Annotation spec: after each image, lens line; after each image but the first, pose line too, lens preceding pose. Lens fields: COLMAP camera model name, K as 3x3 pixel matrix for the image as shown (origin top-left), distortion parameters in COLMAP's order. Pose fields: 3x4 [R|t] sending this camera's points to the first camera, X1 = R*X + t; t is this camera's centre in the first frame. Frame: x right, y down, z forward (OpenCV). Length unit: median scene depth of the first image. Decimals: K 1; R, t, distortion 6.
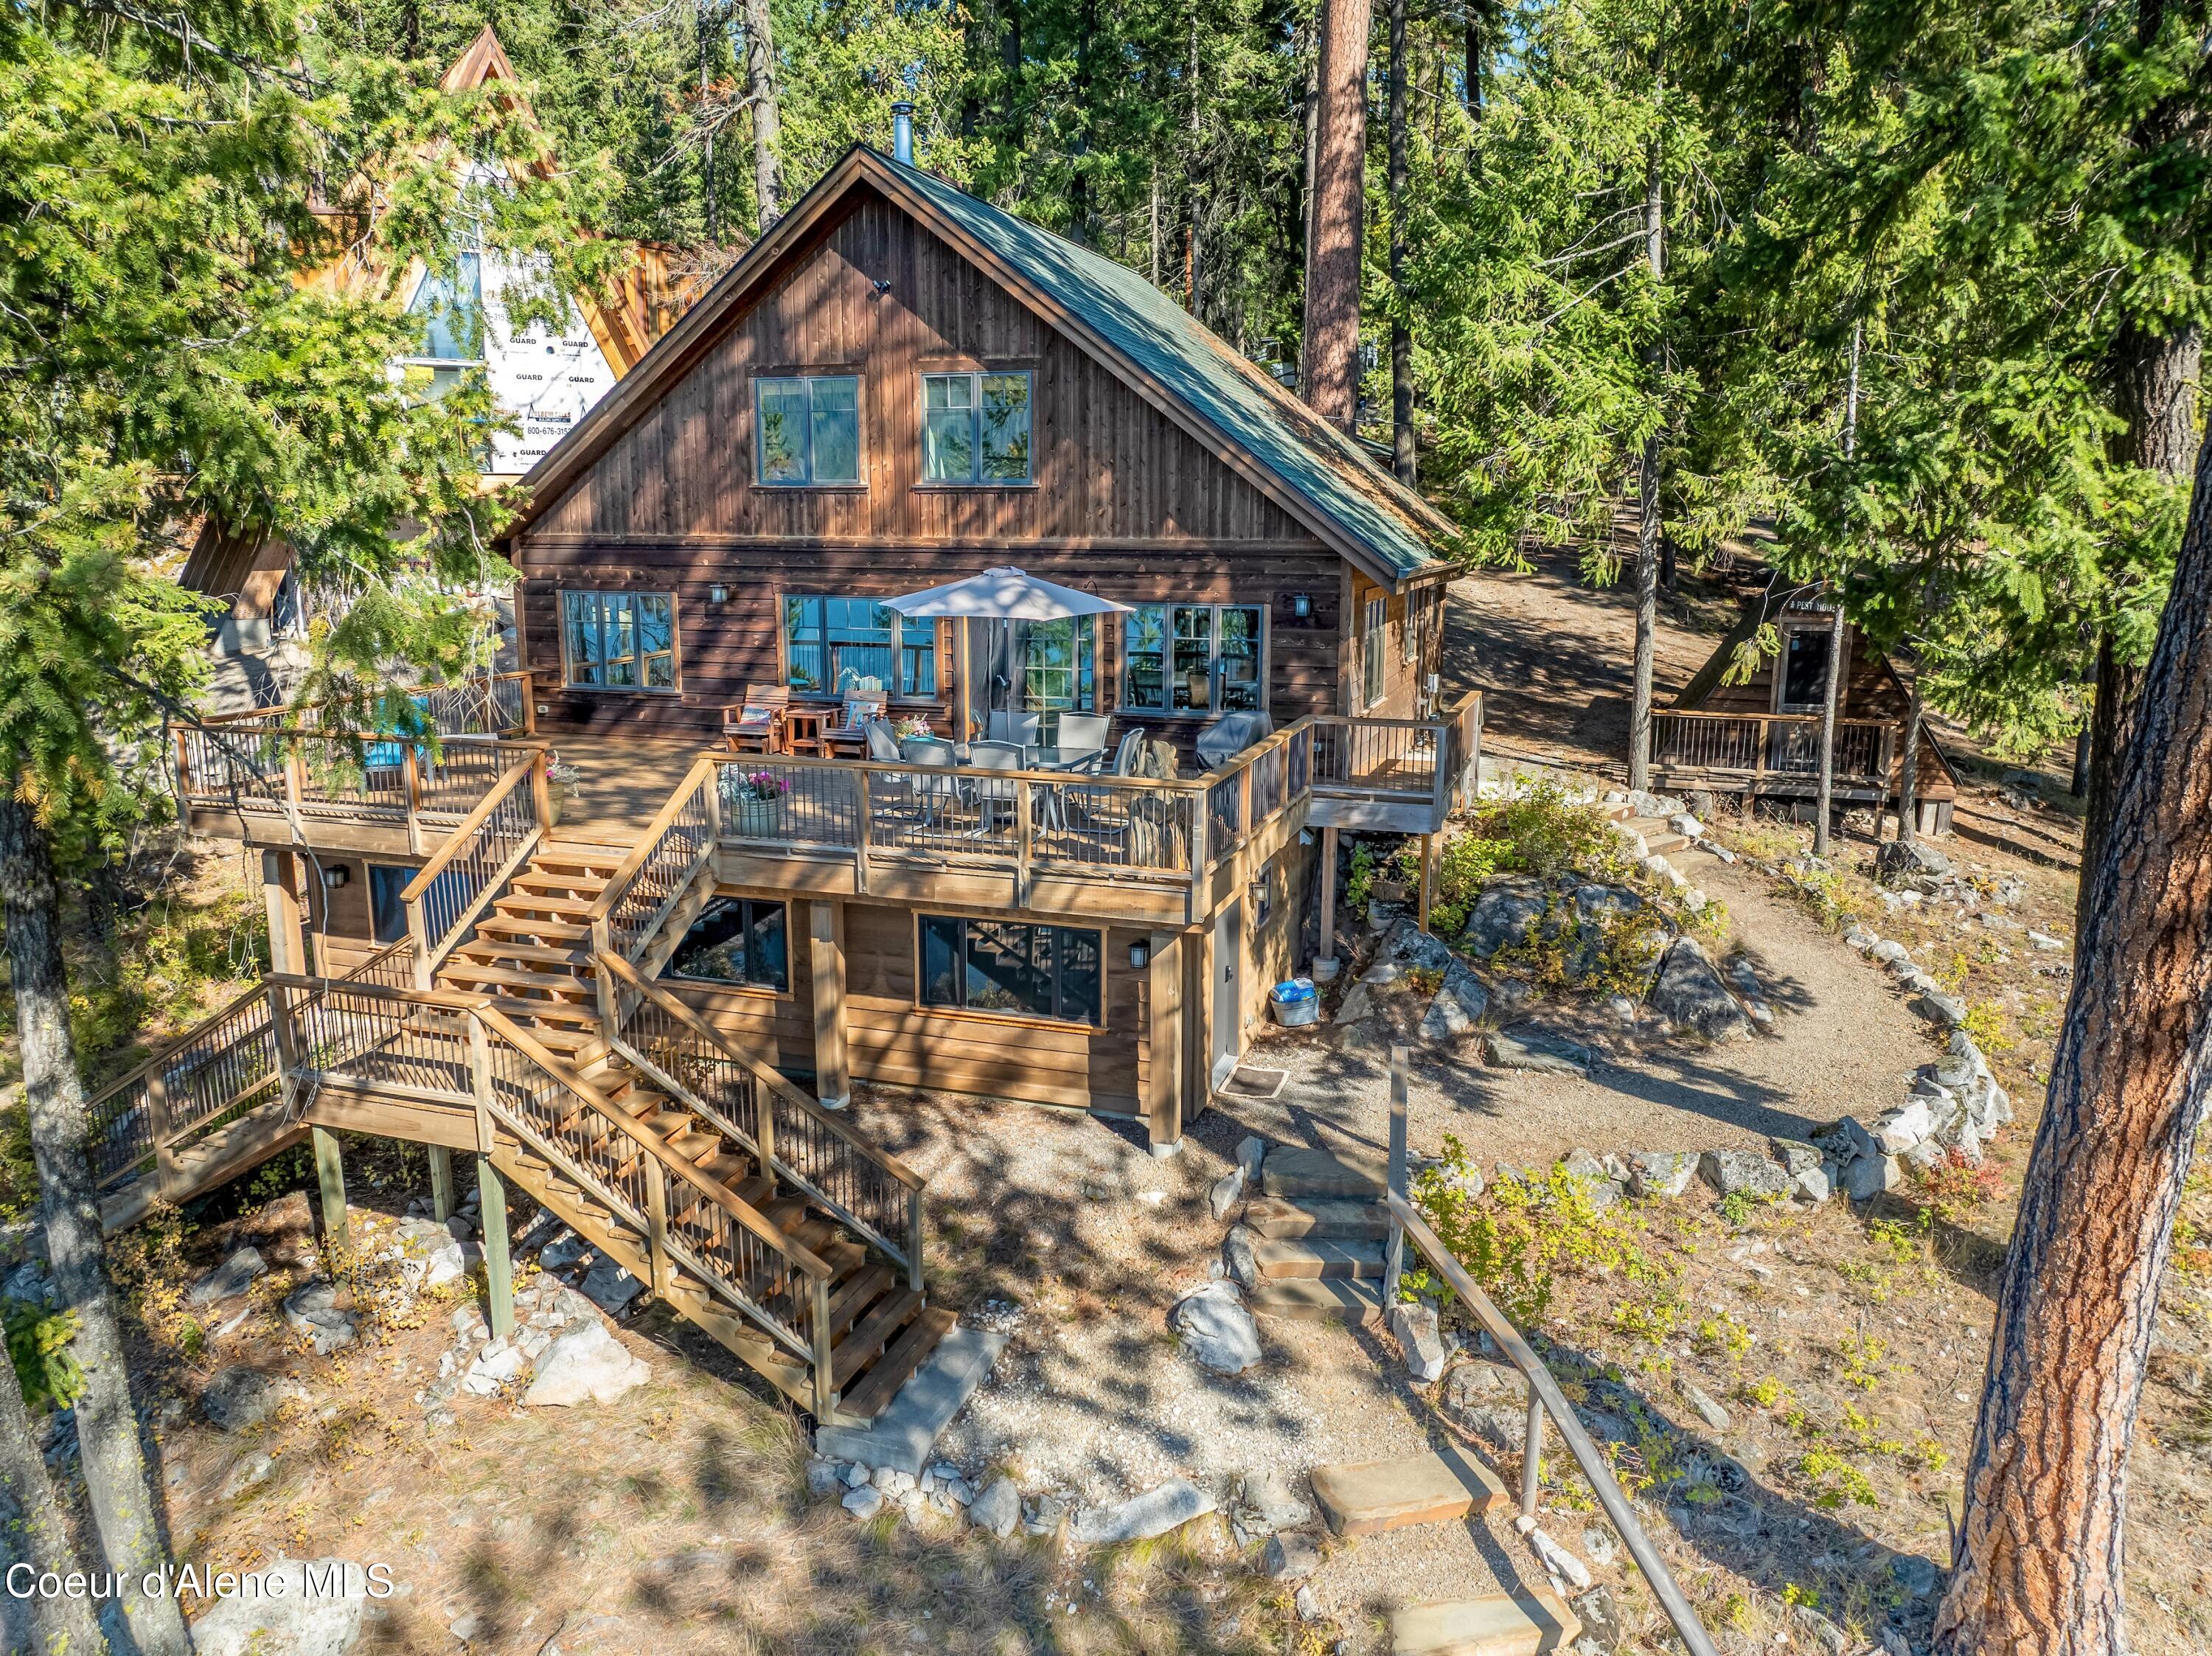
lens RADIAL K [[1566.4, 0, 1113.9], [0, 1566.4, 810.7], [0, 0, 1]] dist [-0.043641, 0.016240]
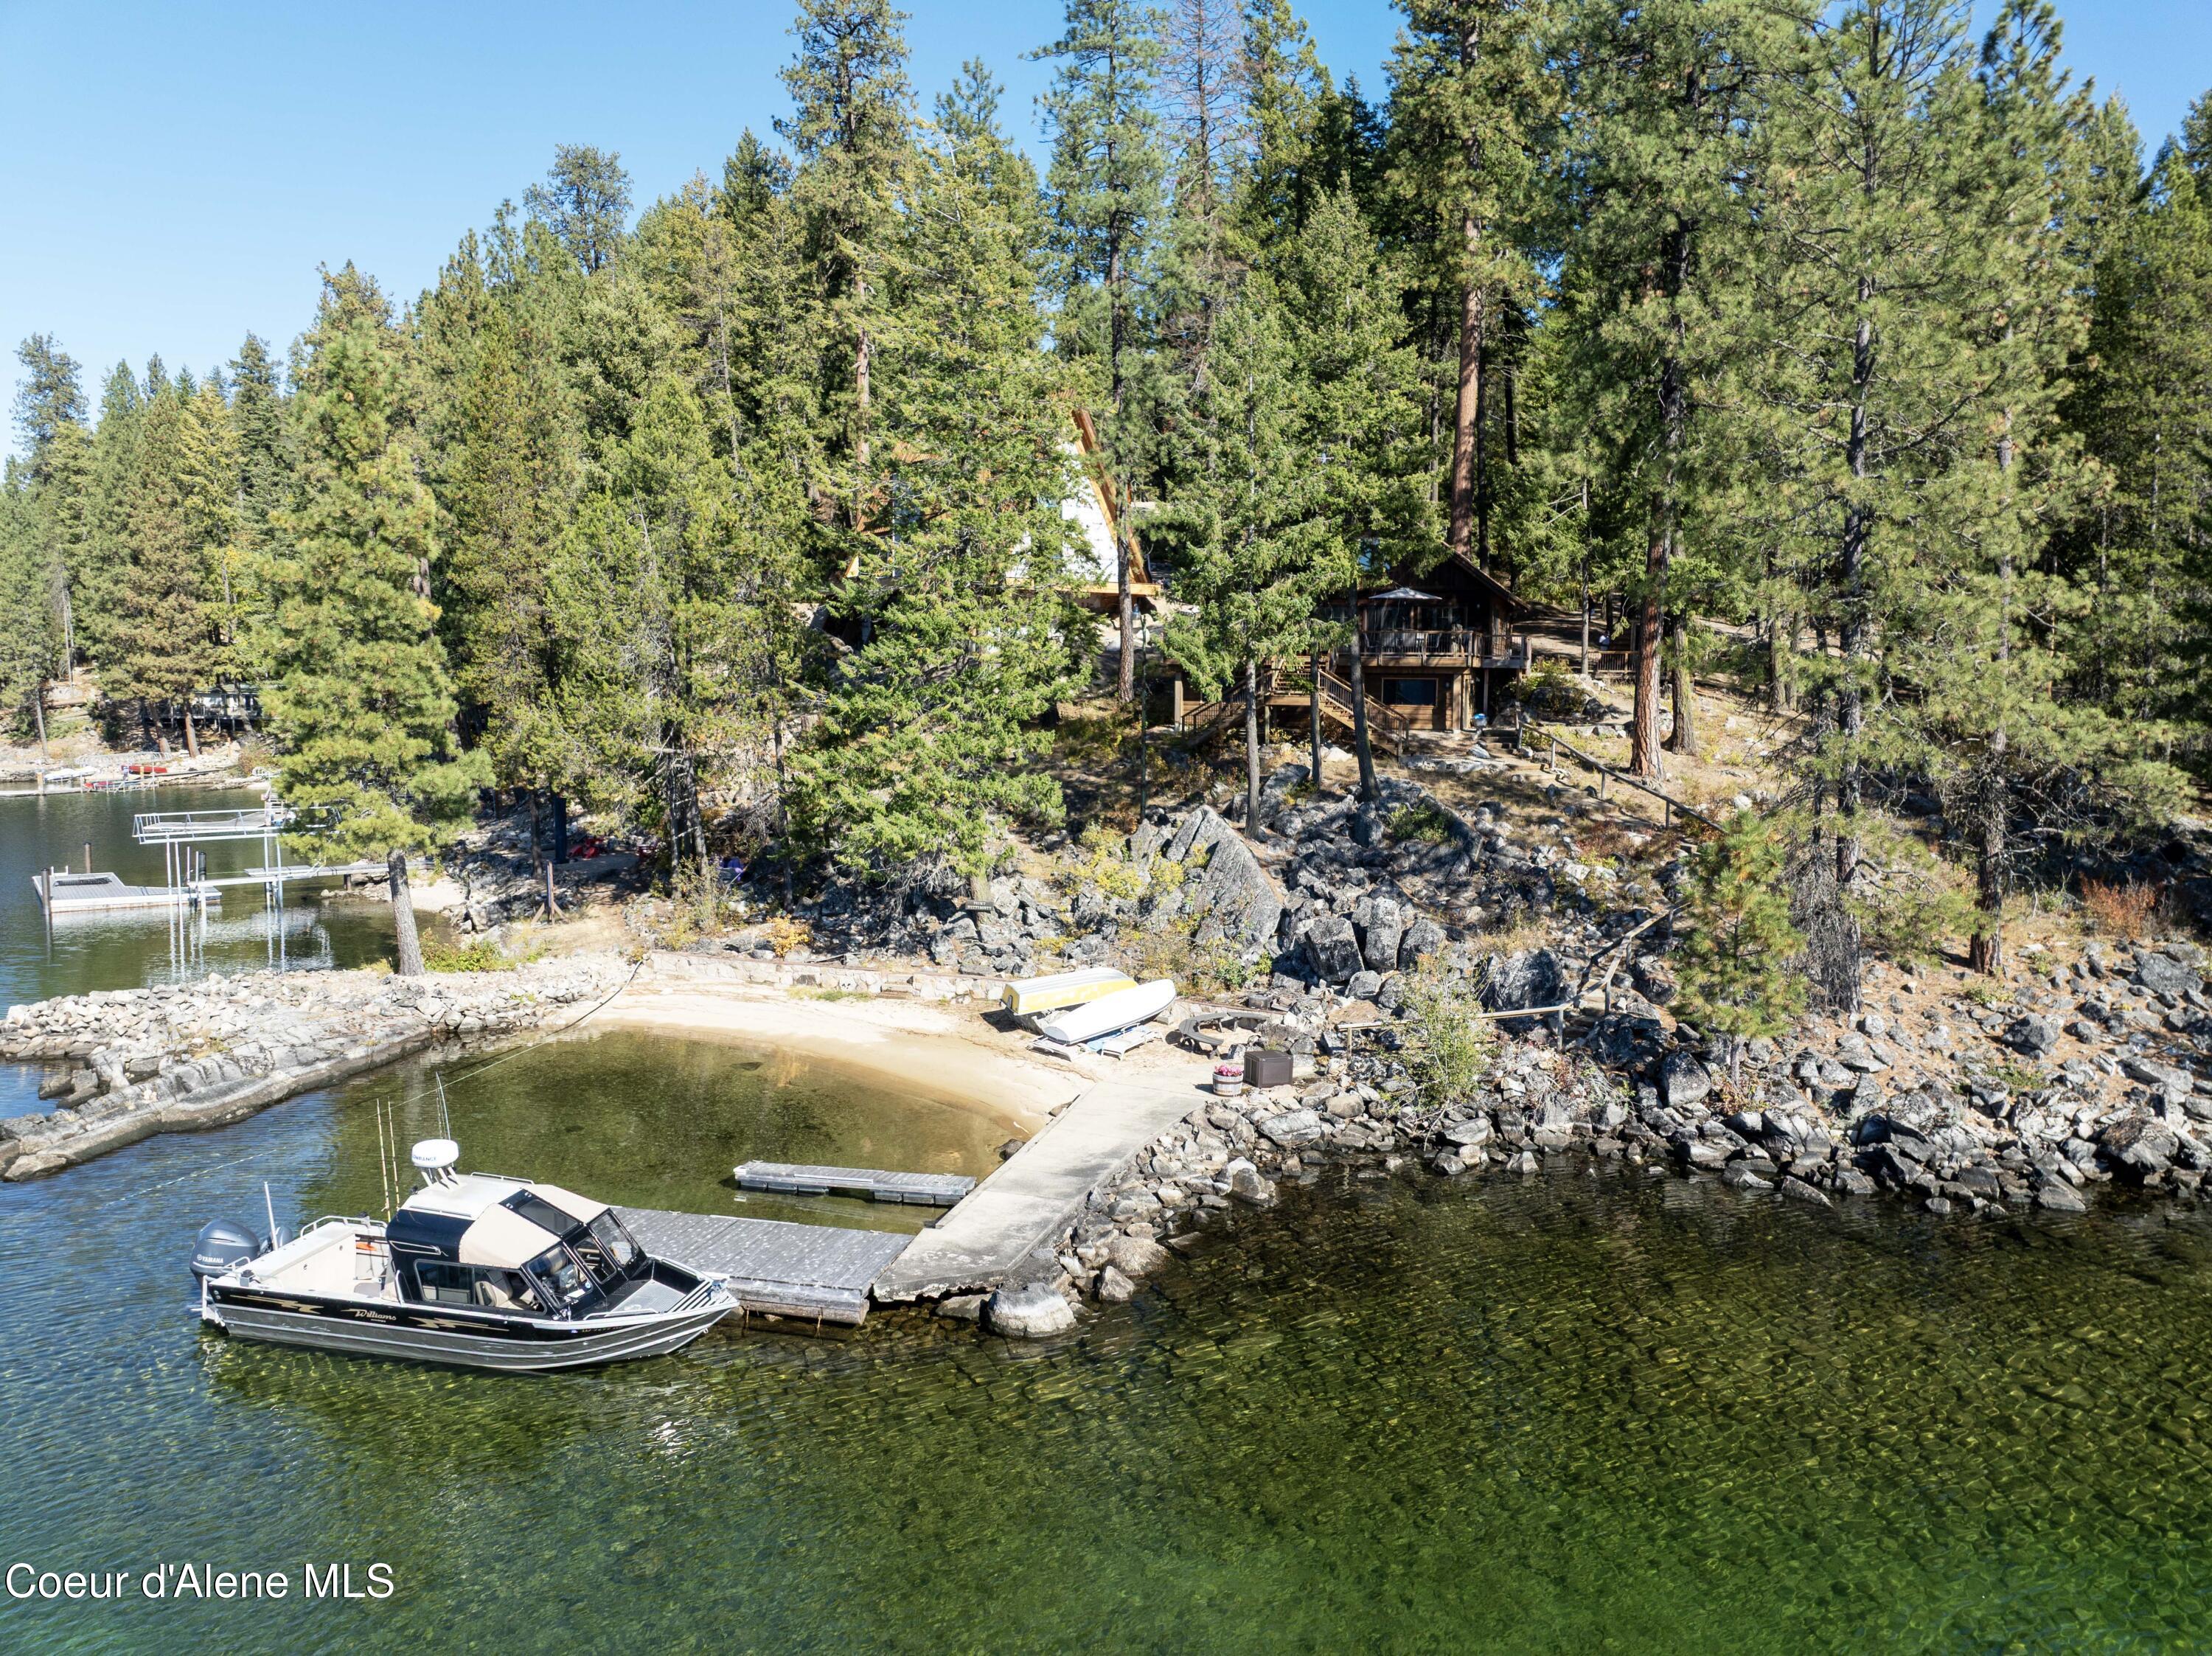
lens RADIAL K [[1566.4, 0, 1101.2], [0, 1566.4, 811.8], [0, 0, 1]] dist [-0.043641, 0.016240]
pose [[0.999889, 0.006442, -0.013401, -0.623373], [-0.007796, 0.994589, -0.103591, 0.641910], [0.012662, 0.103684, 0.994530, -2.226878]]
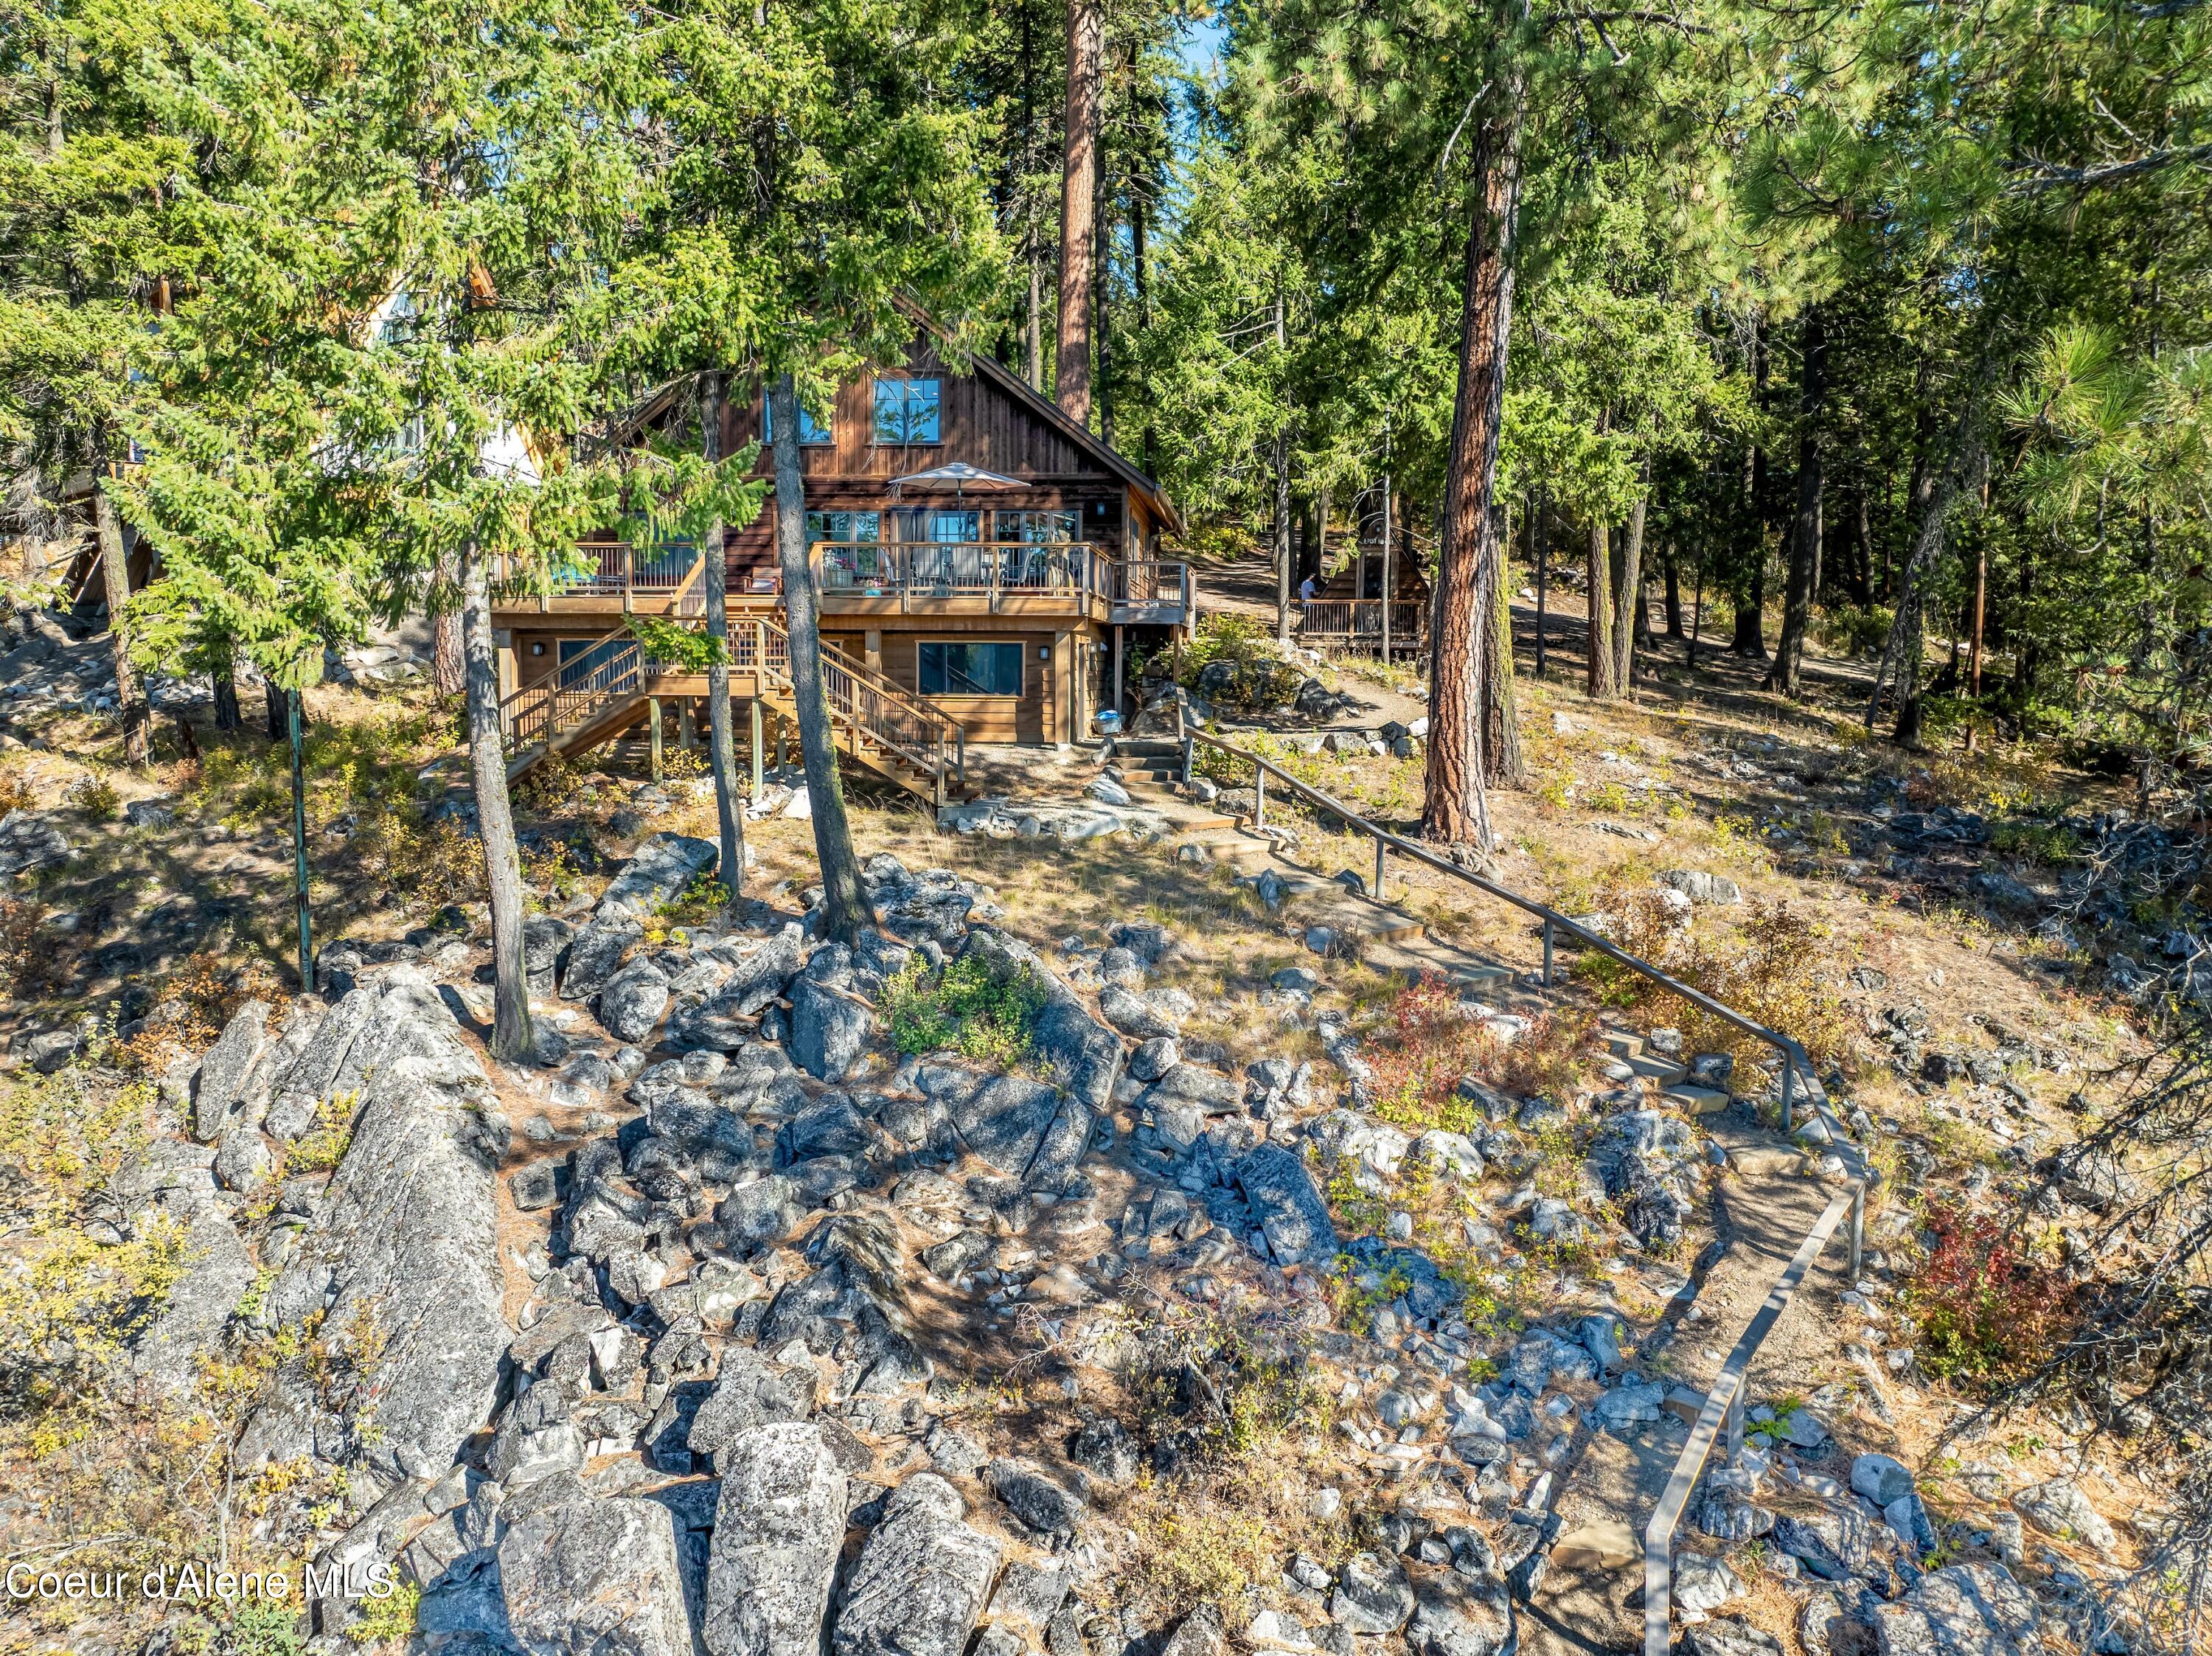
lens RADIAL K [[1566.4, 0, 1124.3], [0, 1566.4, 837.9], [0, 0, 1]] dist [-0.043641, 0.016240]
pose [[0.972765, -0.020787, 0.230861, -0.269075], [0.039618, 0.996225, -0.077237, 0.374619], [-0.228384, 0.084280, 0.969916, -0.694830]]
